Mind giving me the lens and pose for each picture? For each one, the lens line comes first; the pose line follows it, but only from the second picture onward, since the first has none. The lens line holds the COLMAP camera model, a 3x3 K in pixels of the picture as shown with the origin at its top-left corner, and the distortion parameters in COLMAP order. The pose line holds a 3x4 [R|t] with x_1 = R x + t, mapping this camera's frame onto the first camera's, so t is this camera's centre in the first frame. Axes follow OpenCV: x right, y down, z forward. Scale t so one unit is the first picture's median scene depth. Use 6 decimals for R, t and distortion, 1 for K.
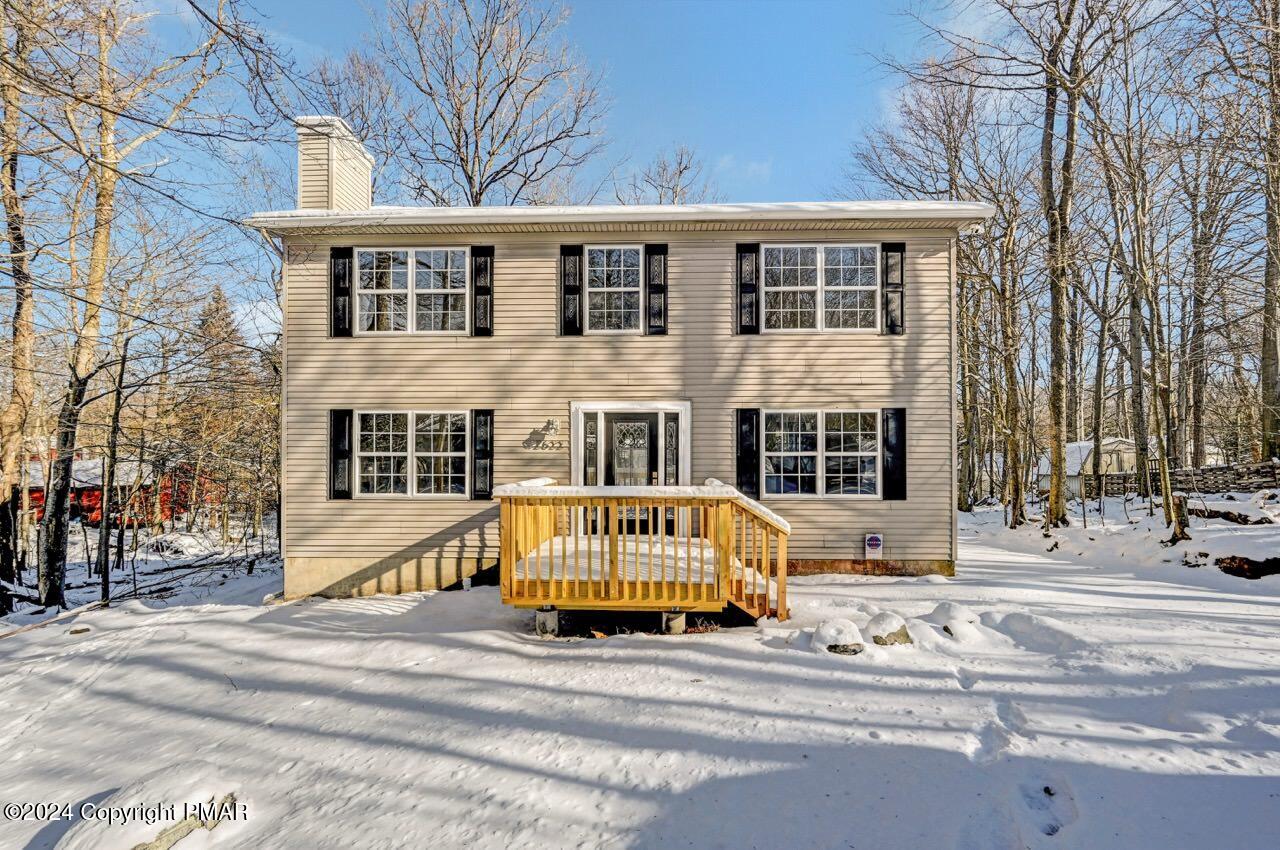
lens RADIAL K [[510.4, 0, 639.1], [0, 510.4, 421.7], [0, 0, 1]] dist [-0.000802, 0.000013]
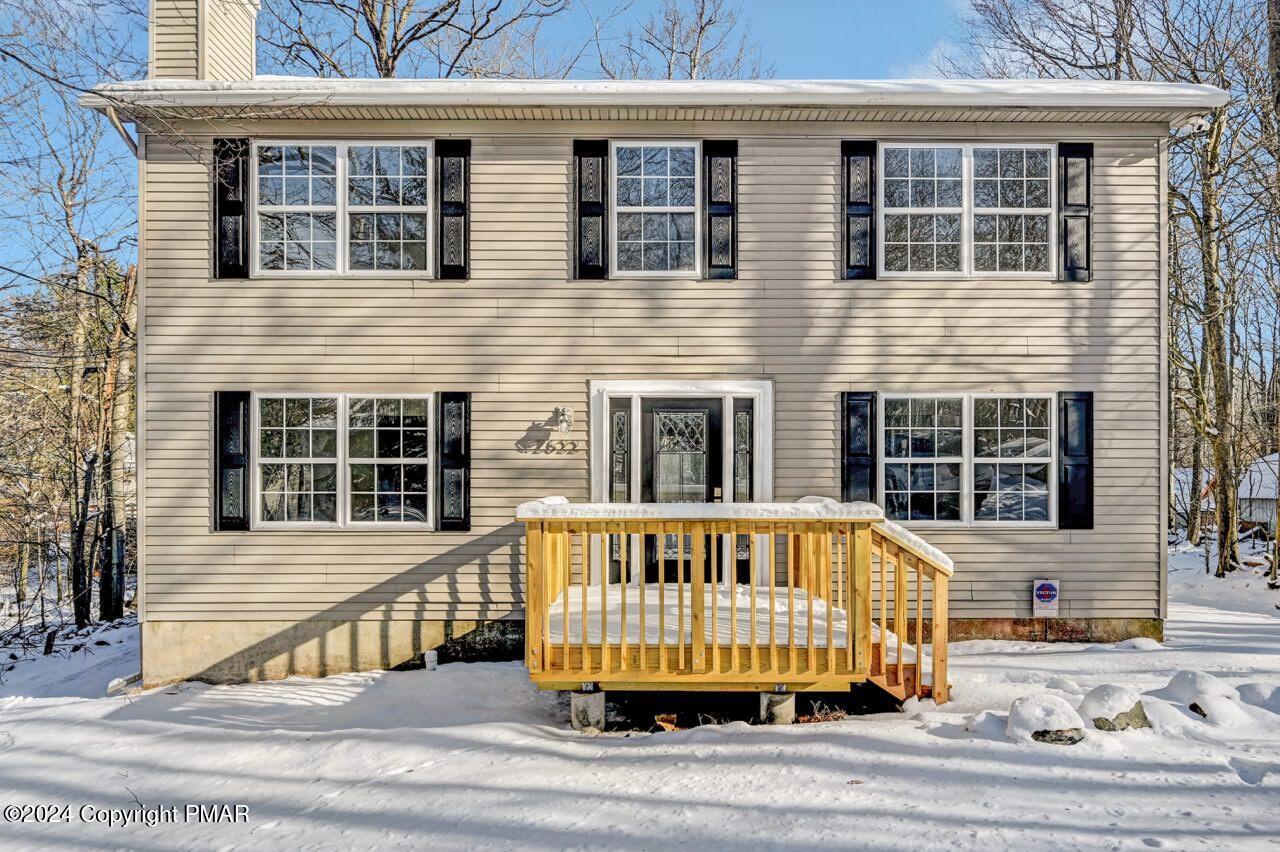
lens RADIAL K [[800.9, 0, 640.1], [0, 800.9, 426.5], [0, 0, 1]] dist [0.001611, -0.004756]
pose [[0.999434, 0.001235, 0.033611, -0.103896], [-0.001509, 0.999966, 0.008119, 0.011211], [-0.033599, -0.008165, 0.999402, -0.027944]]
